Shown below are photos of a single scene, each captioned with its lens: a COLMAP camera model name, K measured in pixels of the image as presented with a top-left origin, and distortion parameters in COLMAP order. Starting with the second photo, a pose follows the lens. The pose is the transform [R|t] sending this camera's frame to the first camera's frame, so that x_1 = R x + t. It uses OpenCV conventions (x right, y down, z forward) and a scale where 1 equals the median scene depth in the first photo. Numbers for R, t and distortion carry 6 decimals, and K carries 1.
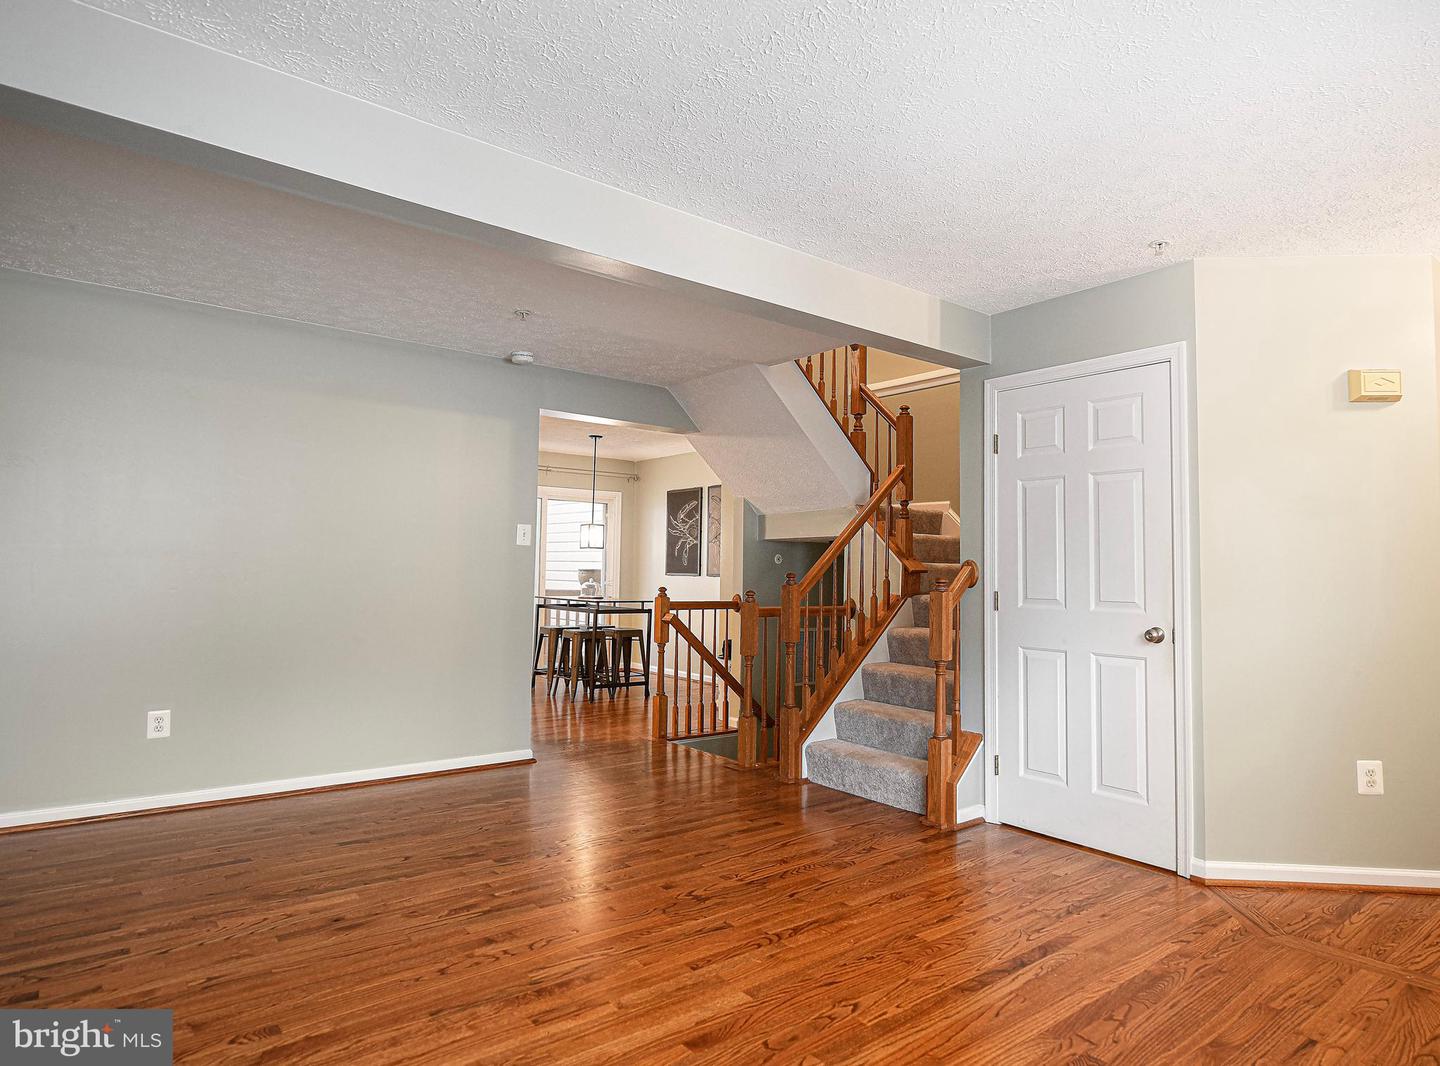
lens RADIAL K [[825.1, 0, 720.0], [0, 825.1, 533.0], [0, 0, 1]] dist [-0.001636, -0.002110]
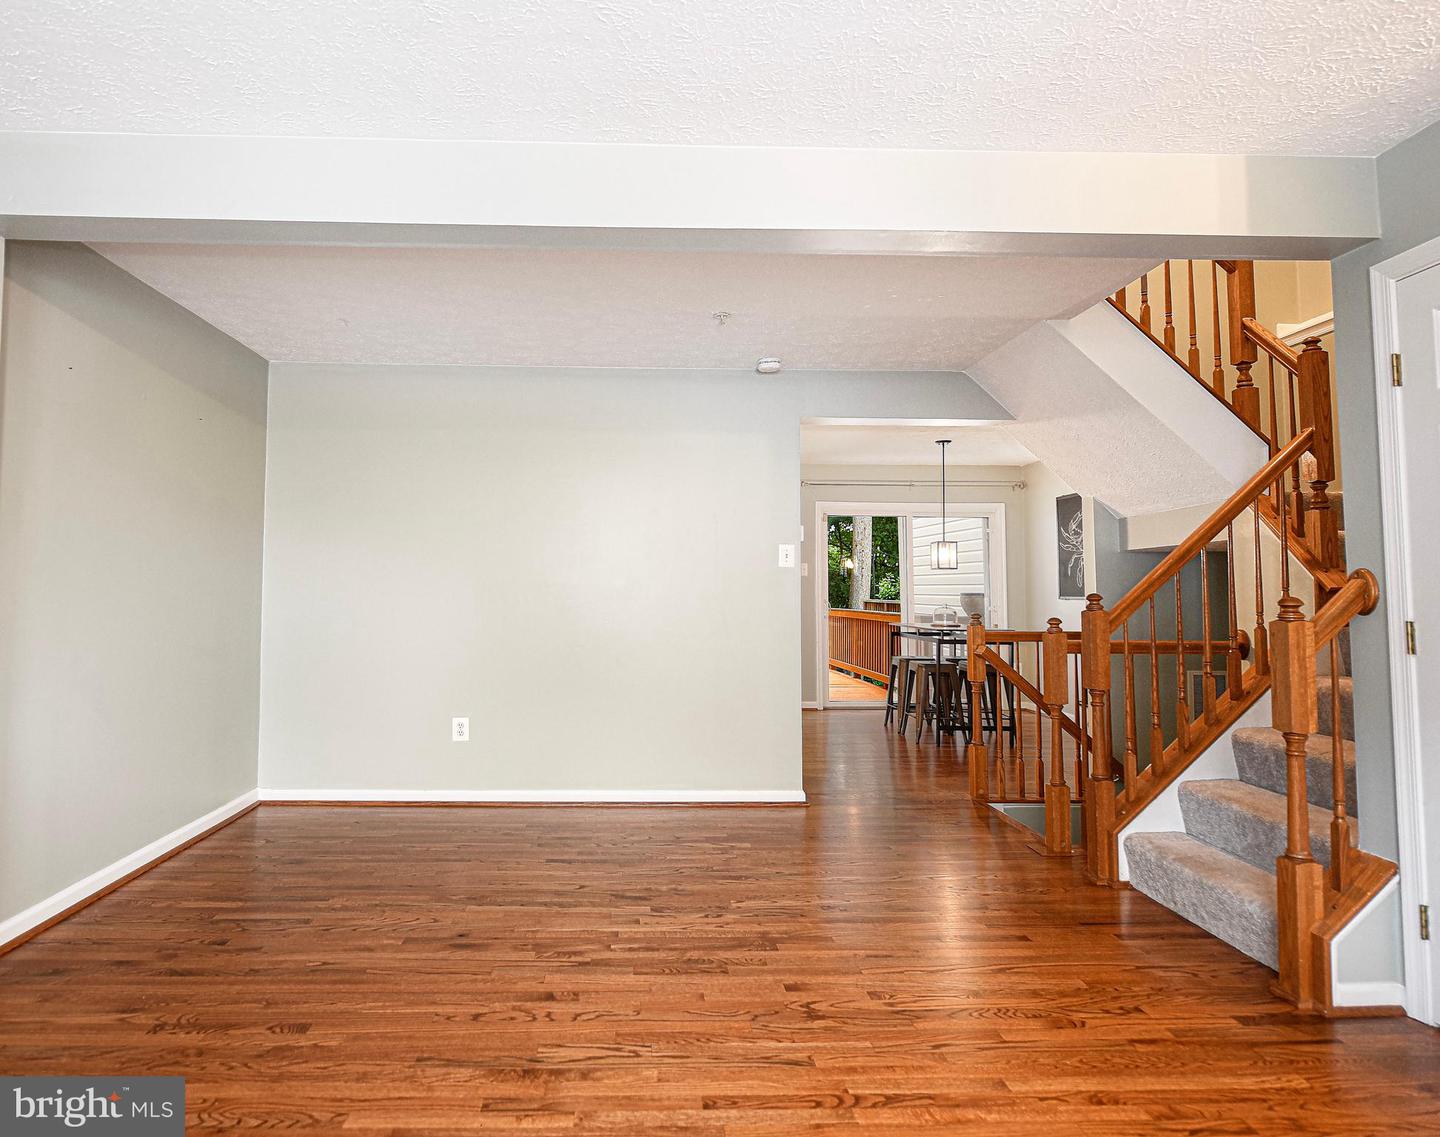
lens RADIAL K [[831.3, 0, 718.0], [0, 831.3, 548.3], [0, 0, 1]] dist [-0.002730, -0.003323]
pose [[0.805633, -0.043750, -0.590797, 0.297003], [0.035846, 0.999042, -0.025100, 0.016871], [0.591329, -0.000956, 0.806430, 0.246370]]
